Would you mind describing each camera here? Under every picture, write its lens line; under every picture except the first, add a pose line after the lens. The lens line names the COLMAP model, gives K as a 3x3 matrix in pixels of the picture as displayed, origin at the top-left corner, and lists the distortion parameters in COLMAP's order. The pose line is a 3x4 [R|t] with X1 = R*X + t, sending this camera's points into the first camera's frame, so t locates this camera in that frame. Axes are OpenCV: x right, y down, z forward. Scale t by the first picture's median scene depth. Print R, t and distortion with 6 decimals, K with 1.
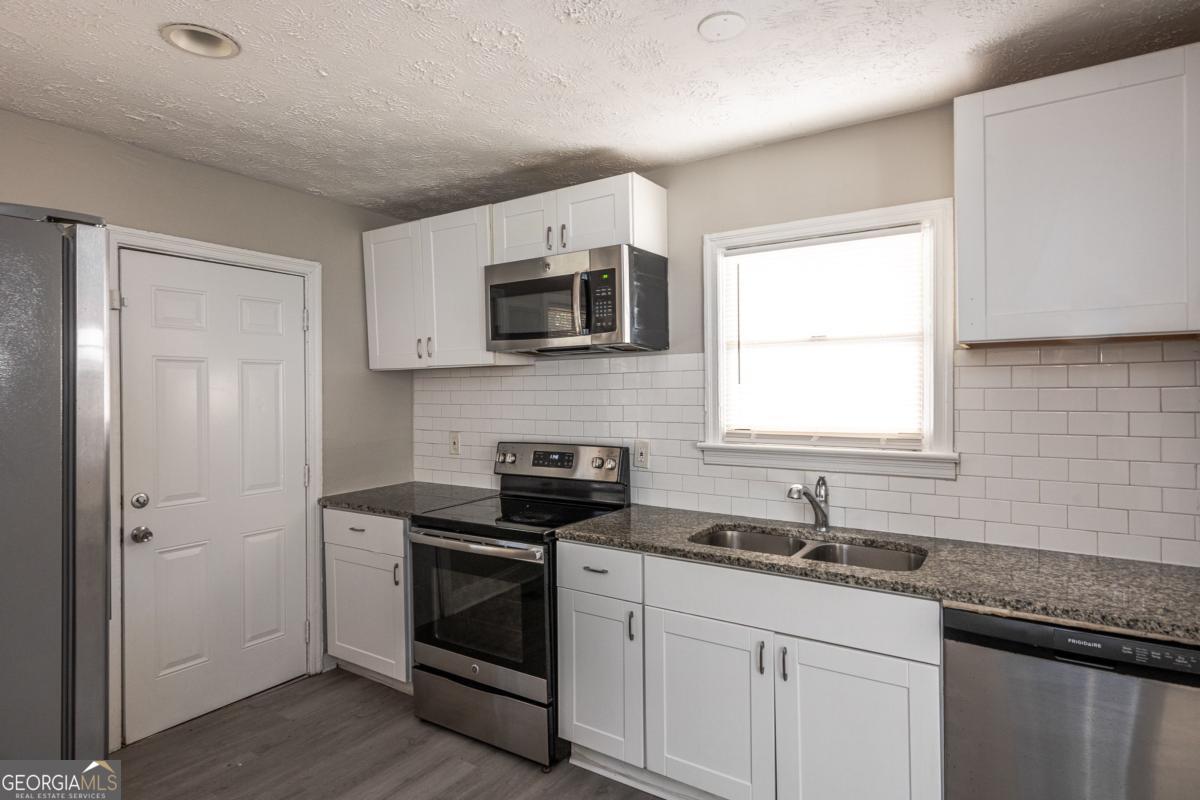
lens RADIAL K [[661.6, 0, 595.7], [0, 661.6, 396.5], [0, 0, 1]] dist [0.004557, -0.001475]
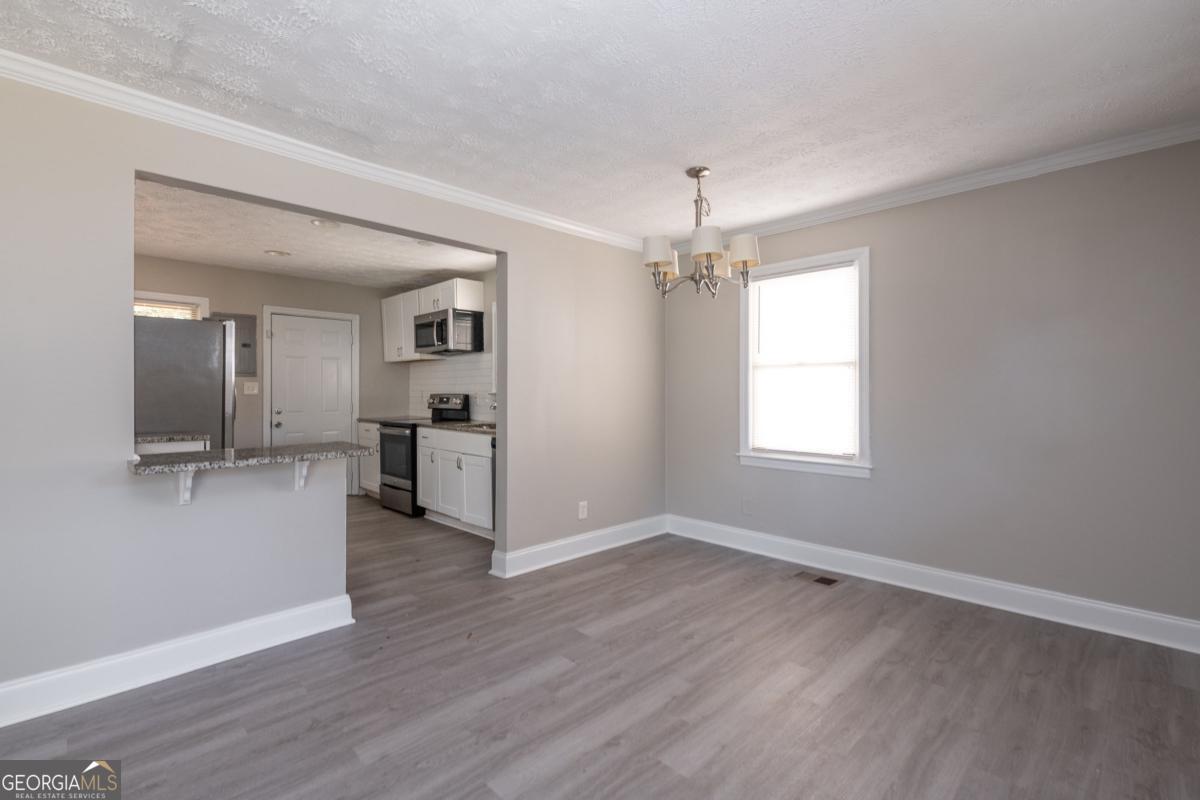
lens RADIAL K [[535.1, 0, 609.7], [0, 535.1, 398.2], [0, 0, 1]] dist [-0.002768, 0.000027]
pose [[0.983005, 0.011585, -0.183214, 0.890325], [-0.009518, 0.999881, 0.012160, 0.063439], [0.183333, -0.010209, 0.982998, -0.747937]]
